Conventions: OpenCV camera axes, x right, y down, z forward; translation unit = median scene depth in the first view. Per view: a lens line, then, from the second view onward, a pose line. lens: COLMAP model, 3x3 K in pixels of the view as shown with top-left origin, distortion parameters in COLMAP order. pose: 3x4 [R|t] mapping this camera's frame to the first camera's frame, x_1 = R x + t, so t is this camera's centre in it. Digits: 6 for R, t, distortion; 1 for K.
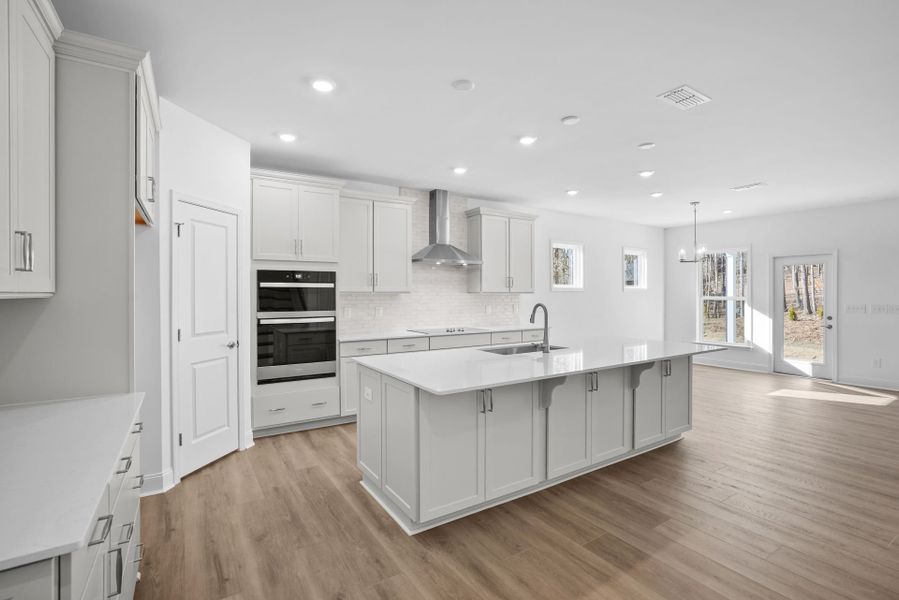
lens RADIAL K [[416.8, 0, 447.3], [0, 416.8, 290.9], [0, 0, 1]] dist [-0.033911, 0.013363]
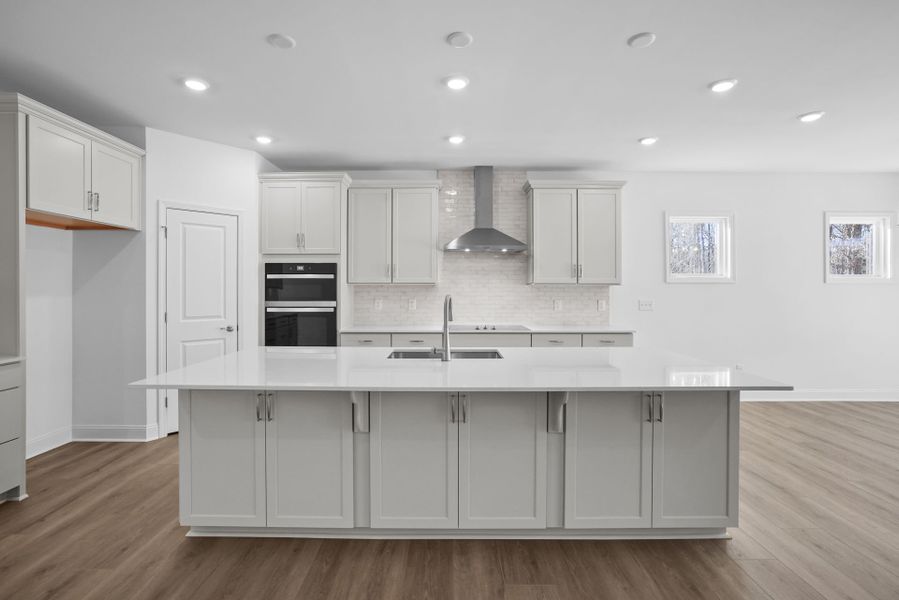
lens RADIAL K [[416.8, 0, 447.7], [0, 416.8, 286.2], [0, 0, 1]] dist [-0.033911, 0.013363]
pose [[0.841653, -0.002069, -0.540015, 0.539996], [0.001347, 0.999998, -0.001732, 0.013549], [0.540017, 0.000730, 0.841654, 0.313151]]
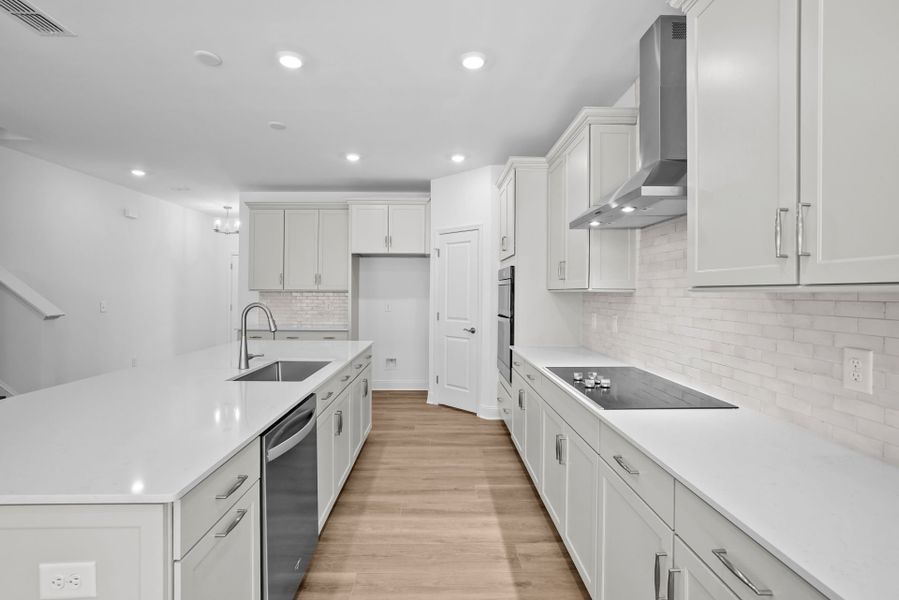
lens RADIAL K [[416.8, 0, 450.5], [0, 416.8, 293.7], [0, 0, 1]] dist [-0.033911, 0.013363]
pose [[-0.511846, -0.001396, -0.859076, 0.568603], [-0.004613, 0.999989, 0.001124, 0.011580], [0.859065, 0.004539, -0.511847, 1.418853]]
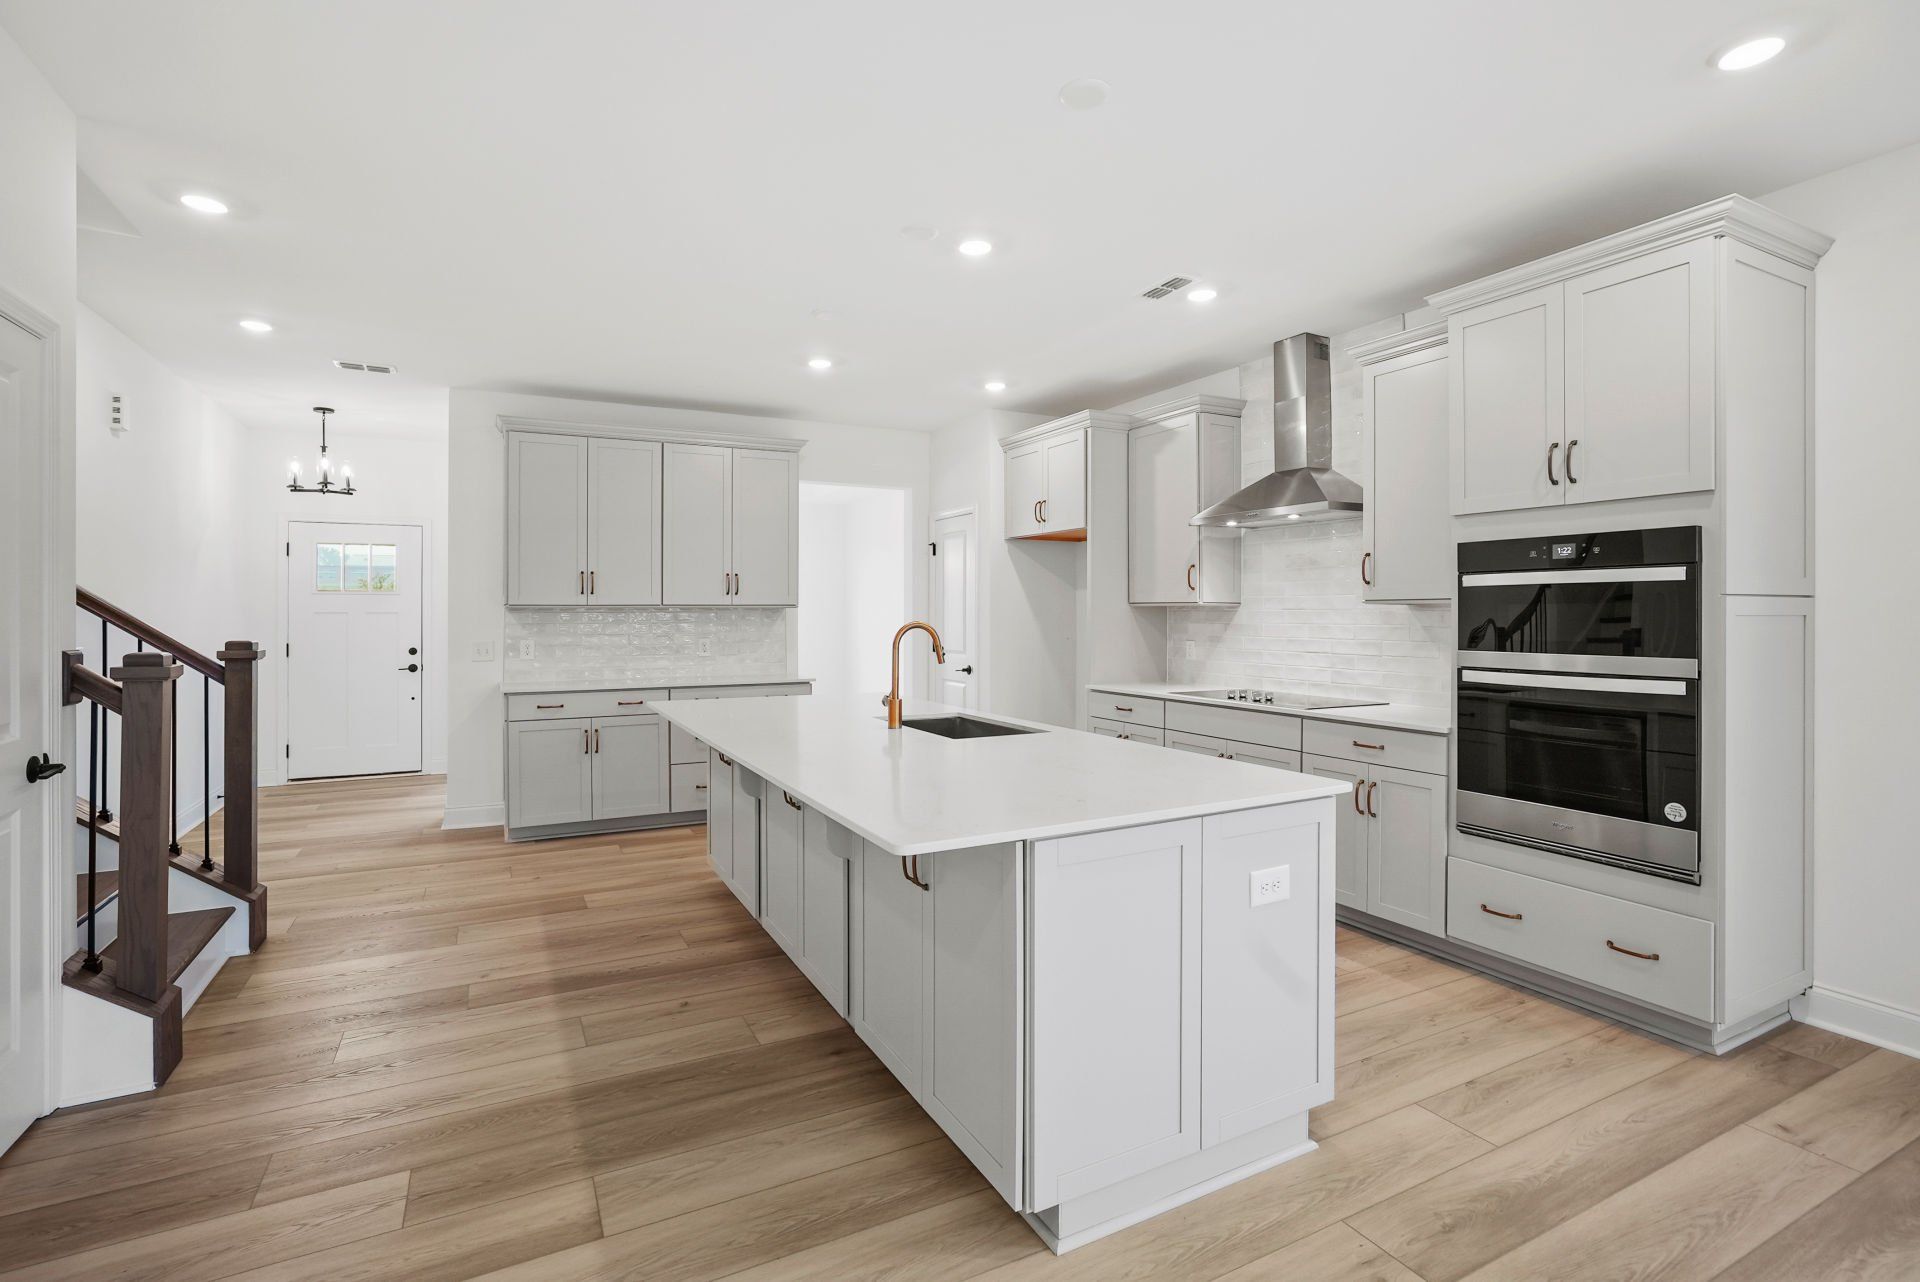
lens RADIAL K [[890.3, 0, 958.7], [0, 890.3, 626.0], [0, 0, 1]] dist [-0.033911, 0.013363]
pose [[-0.095632, 0.014875, -0.995306, 0.412549], [0.010778, 0.999845, 0.013907, 0.010597], [0.995358, -0.009397, -0.095777, 0.582082]]
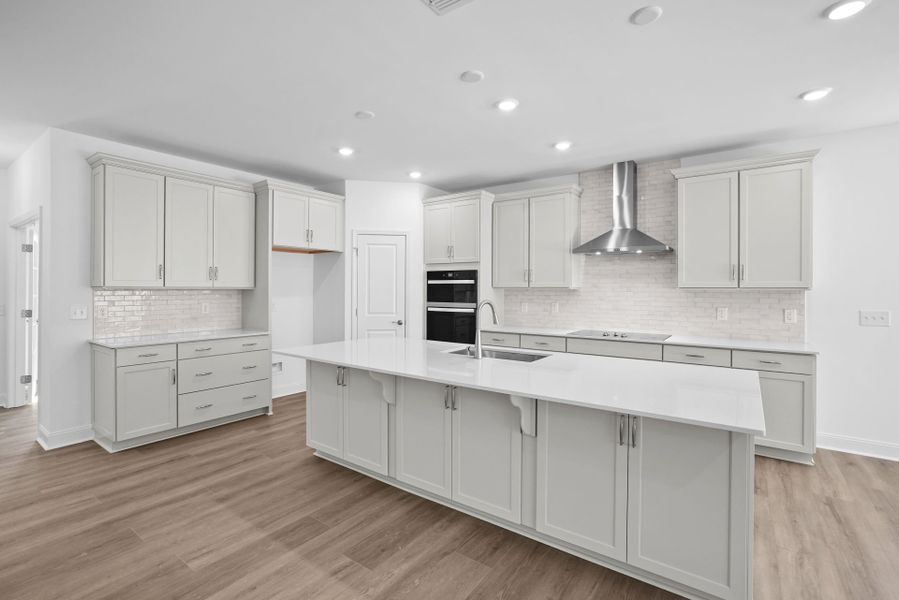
lens RADIAL K [[416.8, 0, 447.6], [0, 416.8, 290.8], [0, 0, 1]] dist [-0.033911, 0.013363]
pose [[0.364701, 0.006657, -0.931101, 0.840642], [0.000587, 0.999973, 0.007379, 0.003791], [0.931124, -0.003237, 0.364688, 0.533105]]
